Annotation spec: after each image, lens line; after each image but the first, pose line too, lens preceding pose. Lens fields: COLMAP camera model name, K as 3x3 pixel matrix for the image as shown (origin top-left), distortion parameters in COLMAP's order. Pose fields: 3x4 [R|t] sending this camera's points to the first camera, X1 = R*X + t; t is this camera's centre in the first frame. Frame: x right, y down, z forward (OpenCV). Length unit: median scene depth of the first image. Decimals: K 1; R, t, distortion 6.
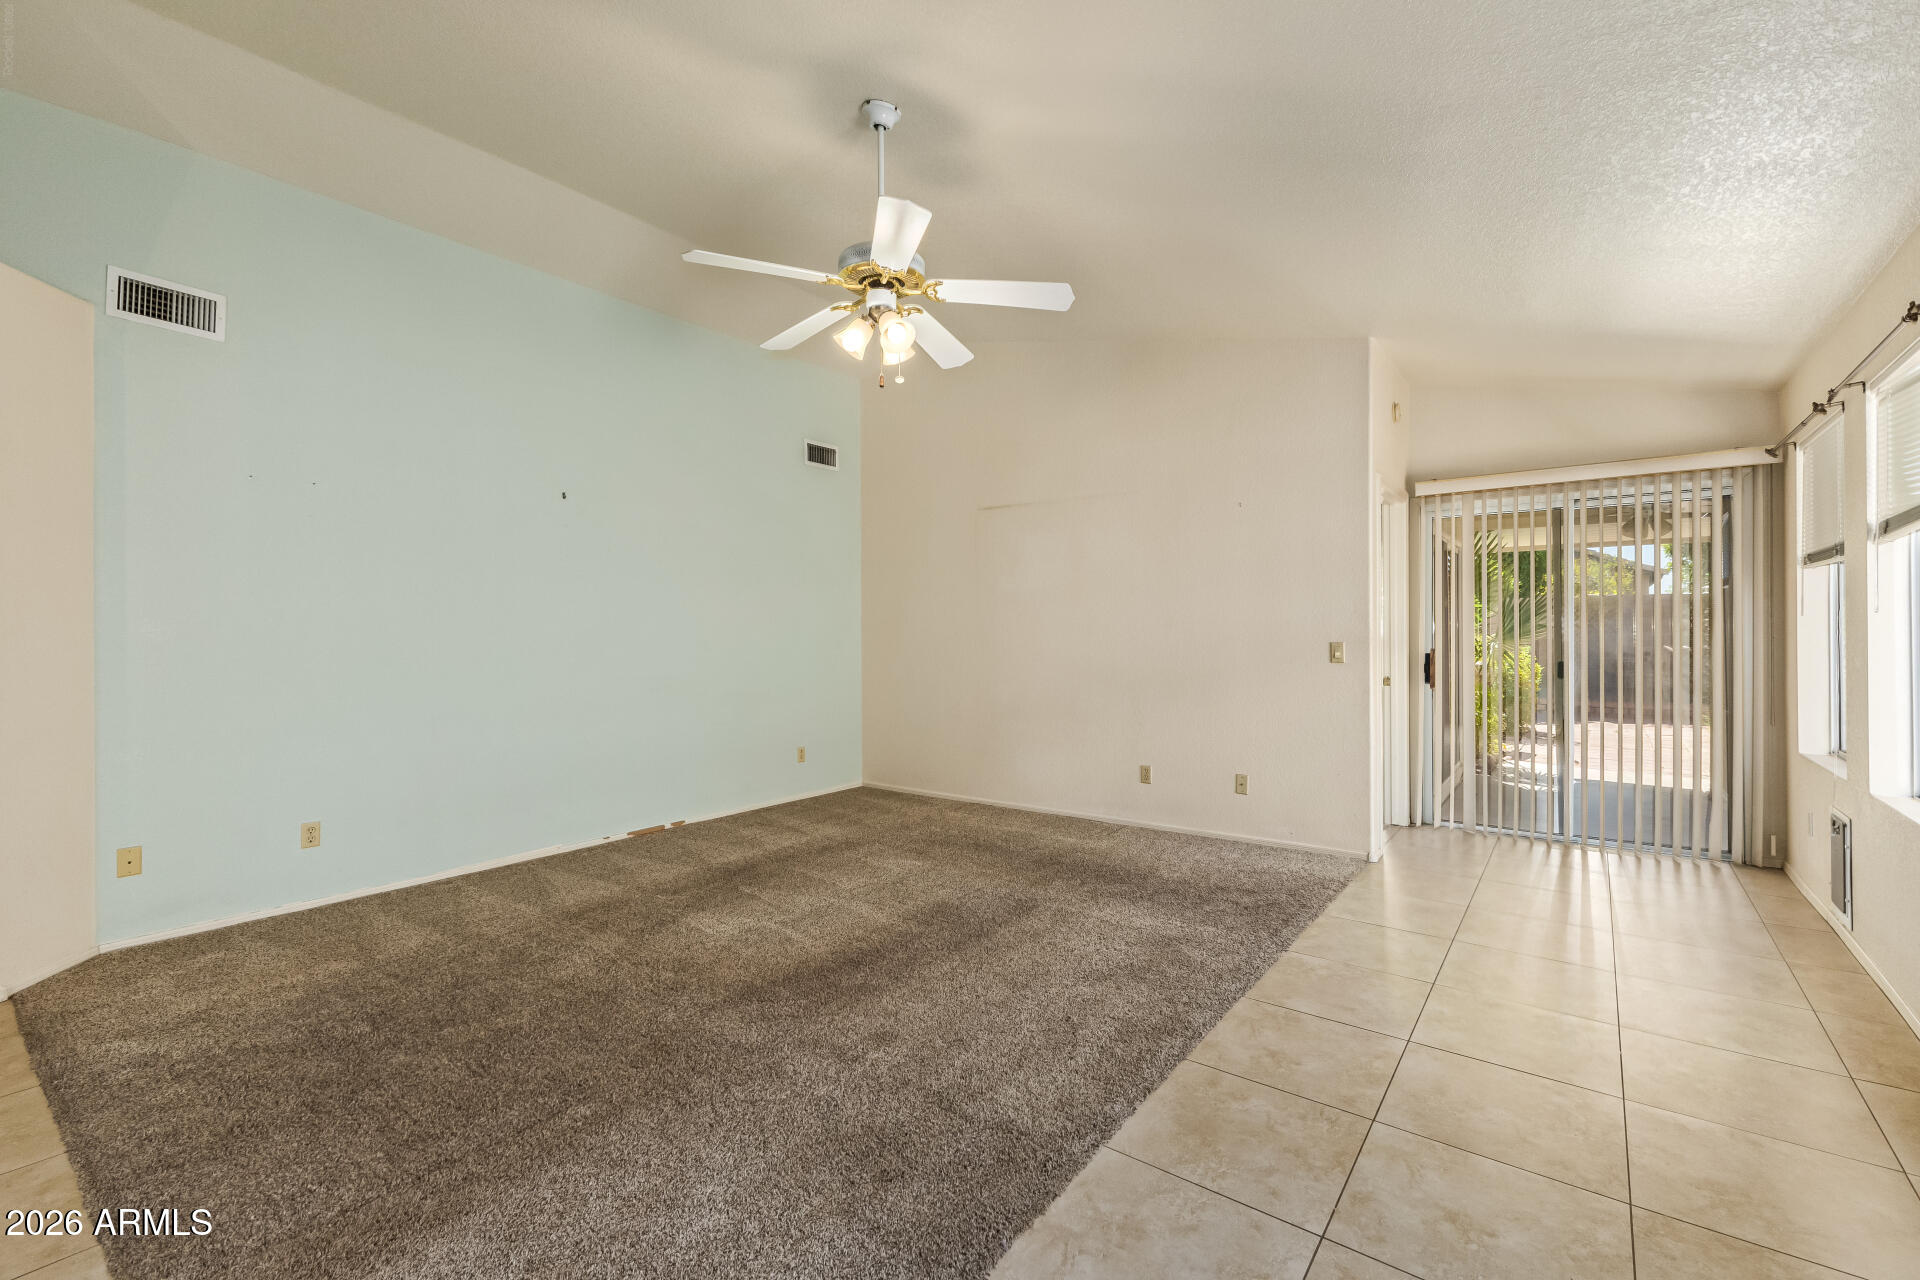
lens RADIAL K [[831.0, 0, 967.2], [0, 831.0, 639.3], [0, 0, 1]] dist [0.008688, -0.000405]
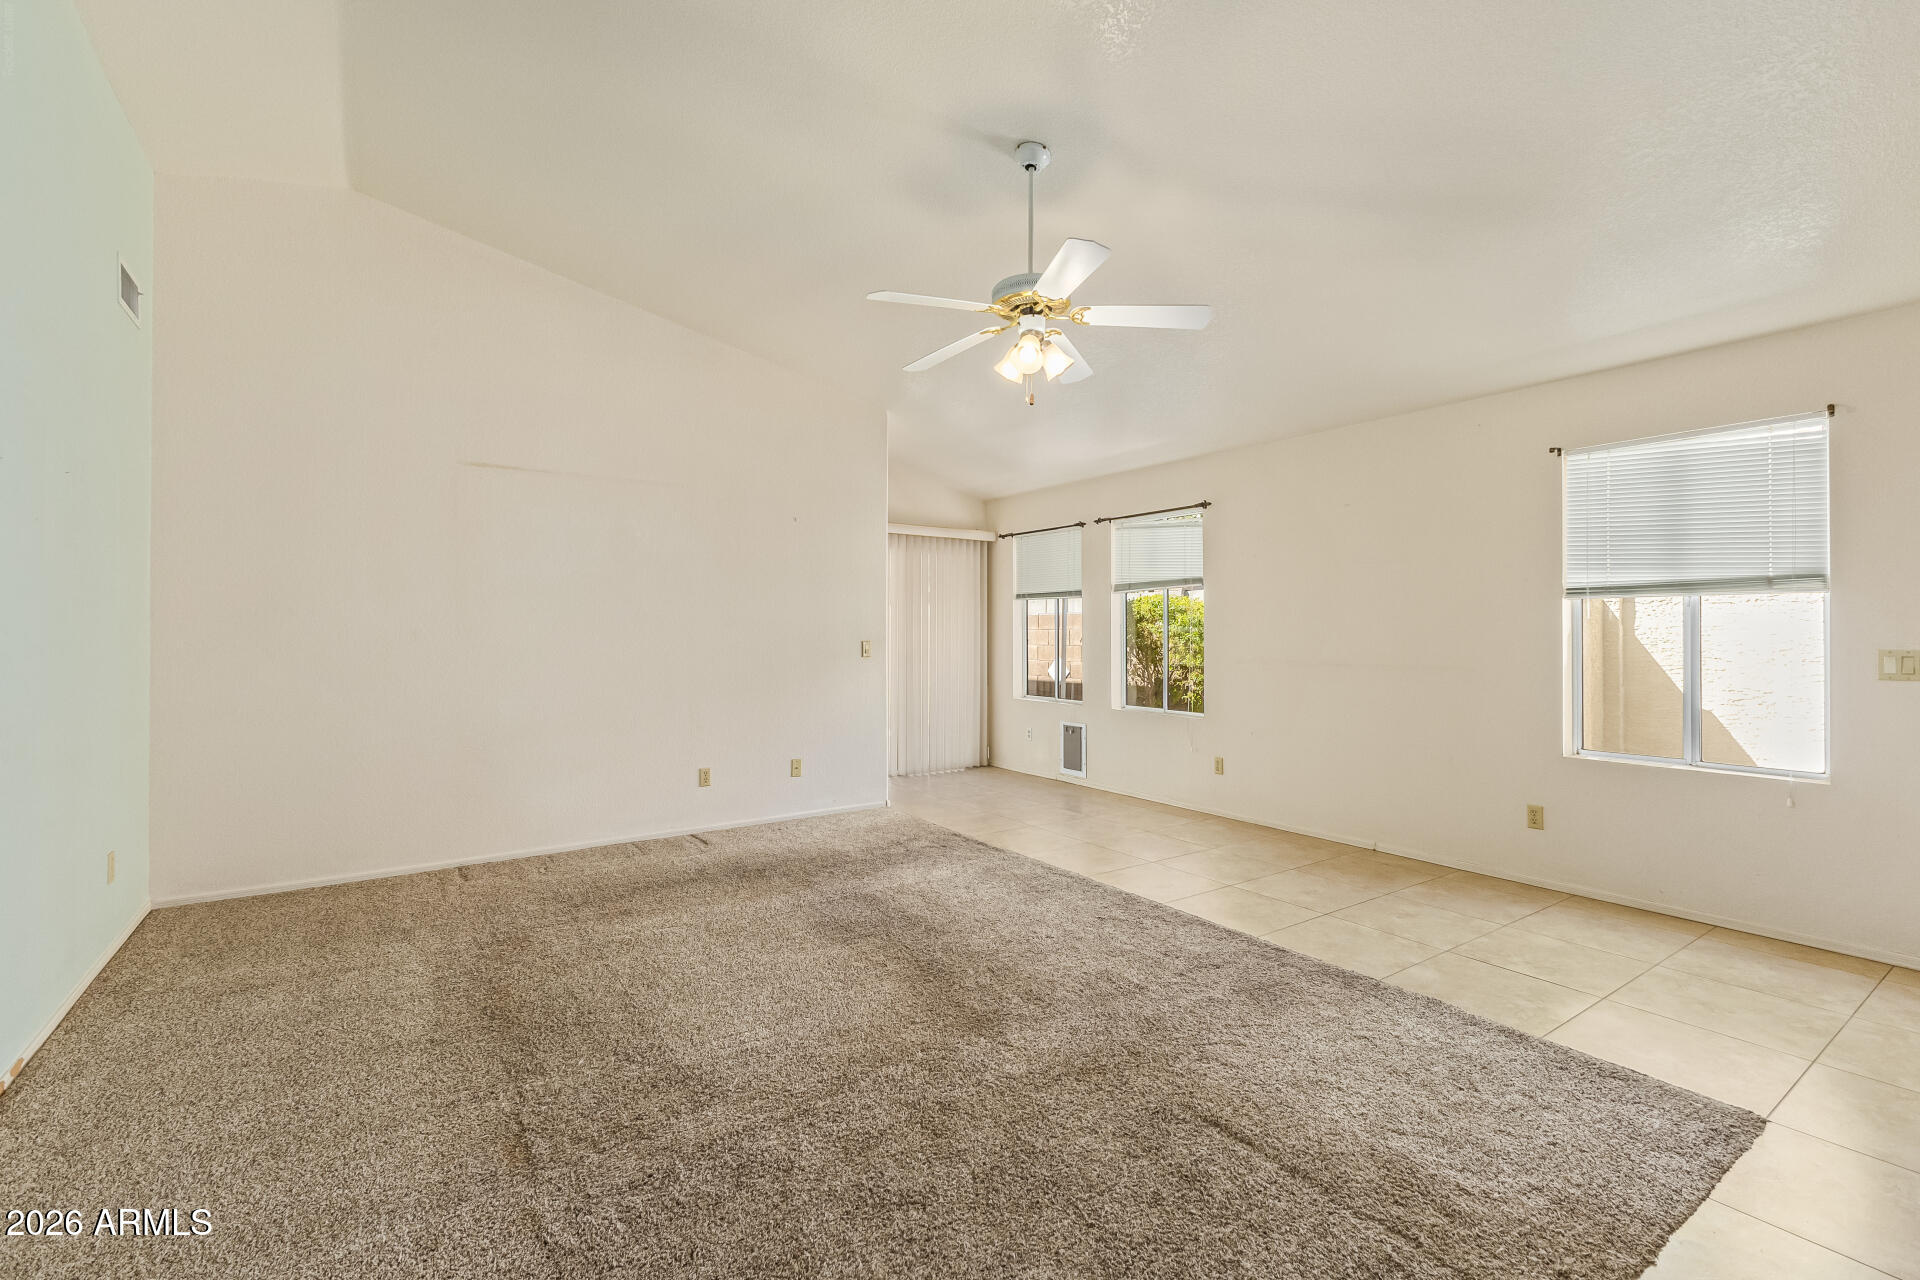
lens RADIAL K [[831.0, 0, 967.0], [0, 831.0, 631.6], [0, 0, 1]] dist [0.008688, -0.000405]
pose [[0.313548, 0.004551, 0.949561, -0.955074], [0.008662, 0.999933, -0.007653, -0.000313], [-0.949533, 0.010624, 0.313488, 0.605063]]
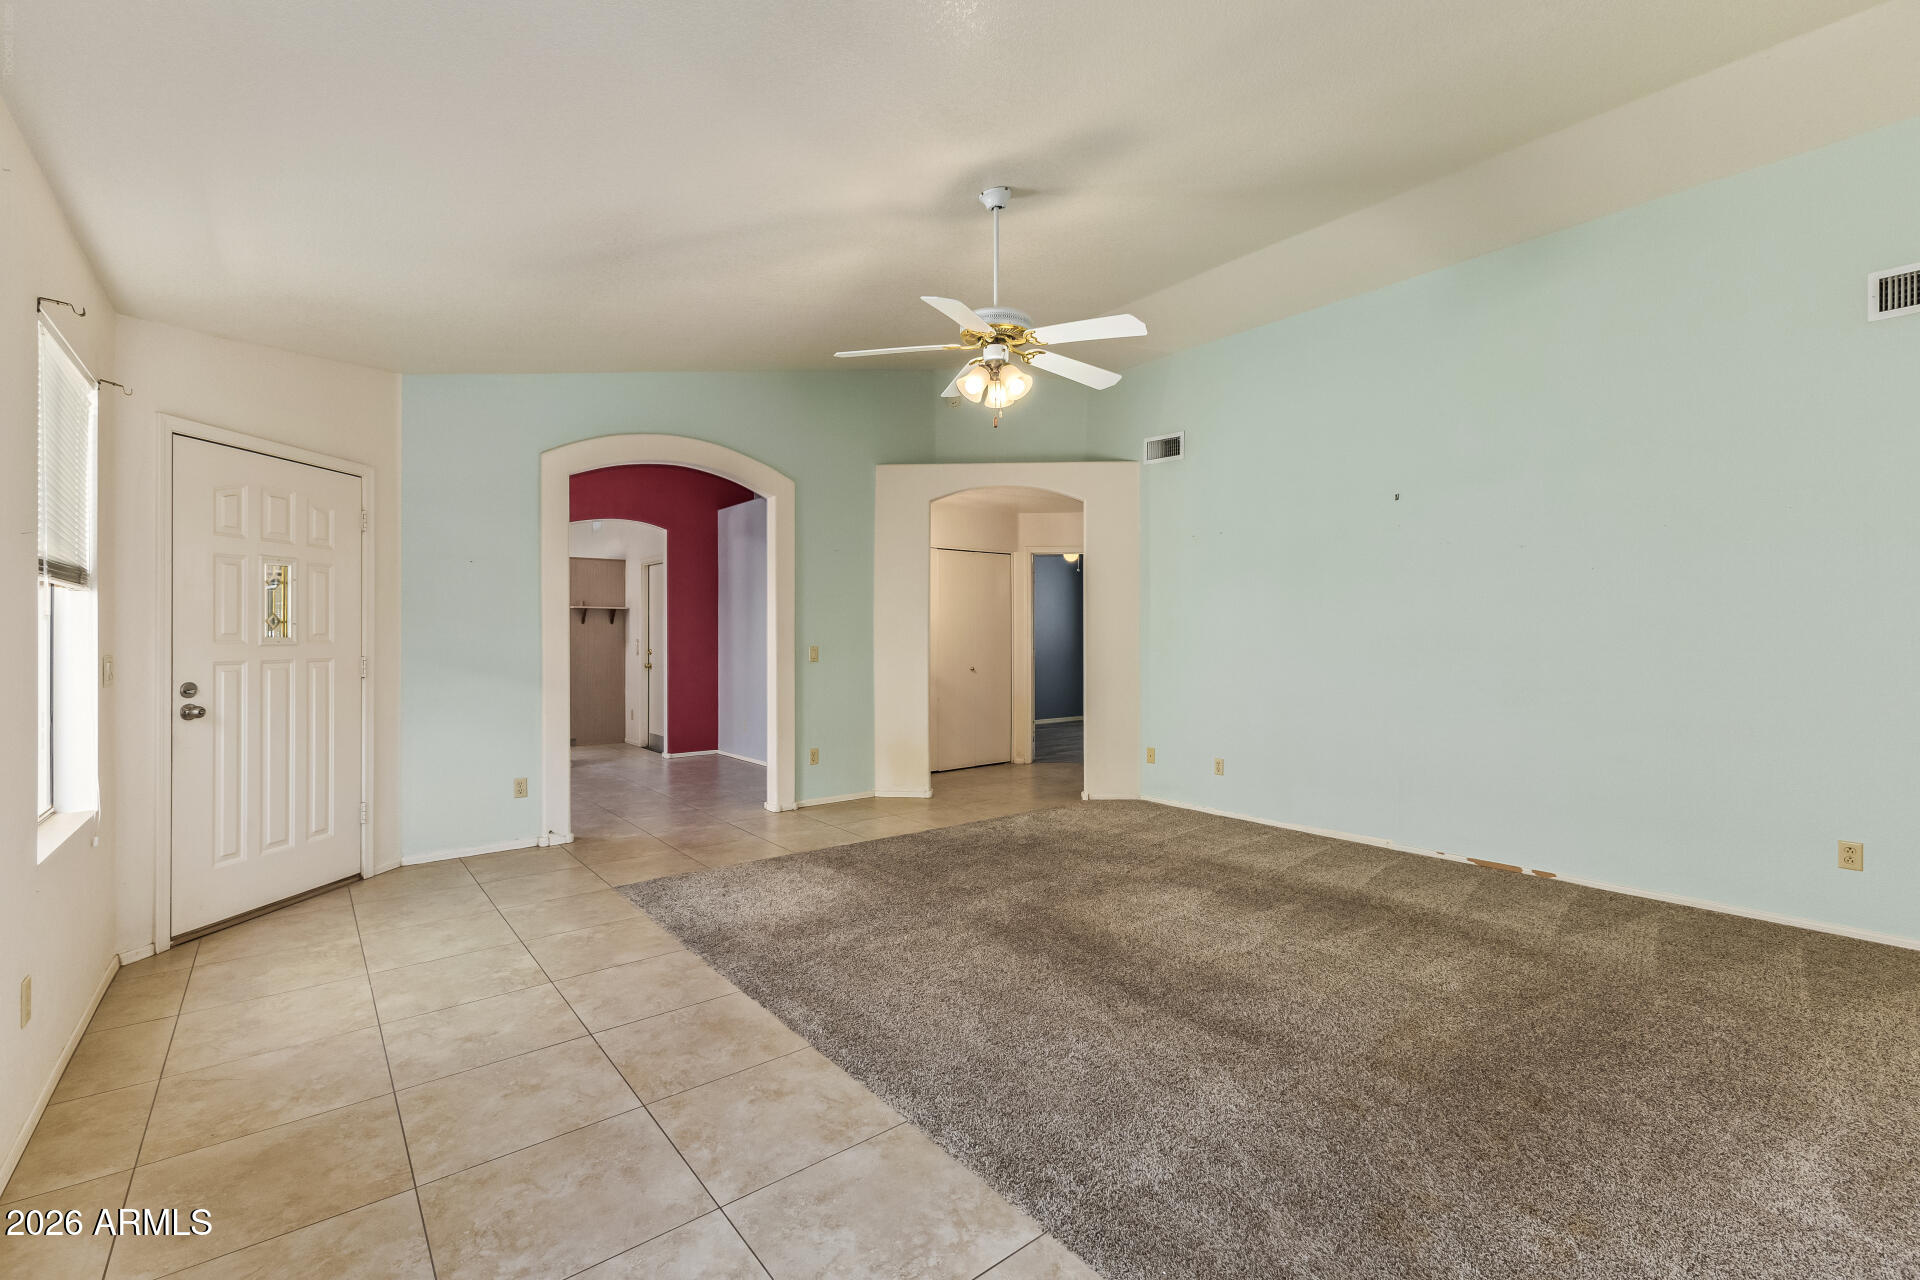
lens RADIAL K [[831.0, 0, 955.4], [0, 831.0, 635.2], [0, 0, 1]] dist [0.008688, -0.000405]
pose [[-0.255947, 0.006059, -0.966672, 0.870192], [-0.005197, 0.999957, 0.007643, -0.013503], [0.966677, 0.006980, -0.255904, 1.025416]]
